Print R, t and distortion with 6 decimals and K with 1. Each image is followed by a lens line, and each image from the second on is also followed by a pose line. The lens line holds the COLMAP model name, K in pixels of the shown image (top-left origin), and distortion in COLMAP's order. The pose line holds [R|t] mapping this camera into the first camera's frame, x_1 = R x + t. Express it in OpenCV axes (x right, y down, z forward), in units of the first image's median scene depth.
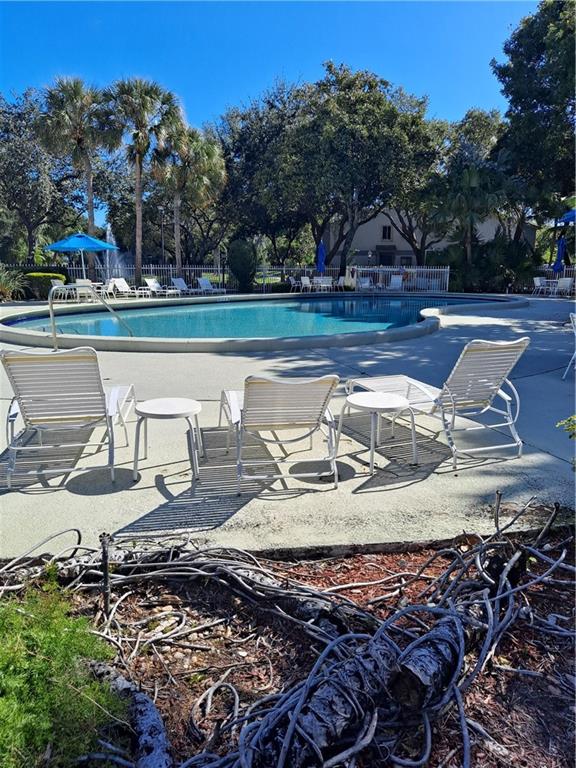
lens RADIAL K [[570.8, 0, 291.1], [0, 570.8, 381.2], [0, 0, 1]] dist [0.025130, 0.007959]
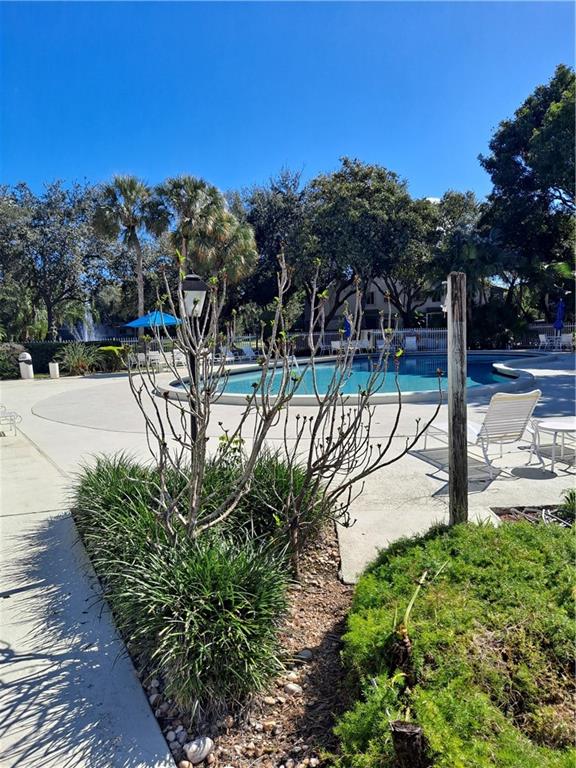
lens RADIAL K [[570.8, 0, 285.0], [0, 570.8, 388.0], [0, 0, 1]] dist [0.025130, 0.007959]
pose [[0.995449, -0.043833, 0.084616, -0.168995], [0.051810, 0.994176, -0.094499, 0.007663], [-0.079981, 0.098453, 0.991922, -0.085846]]
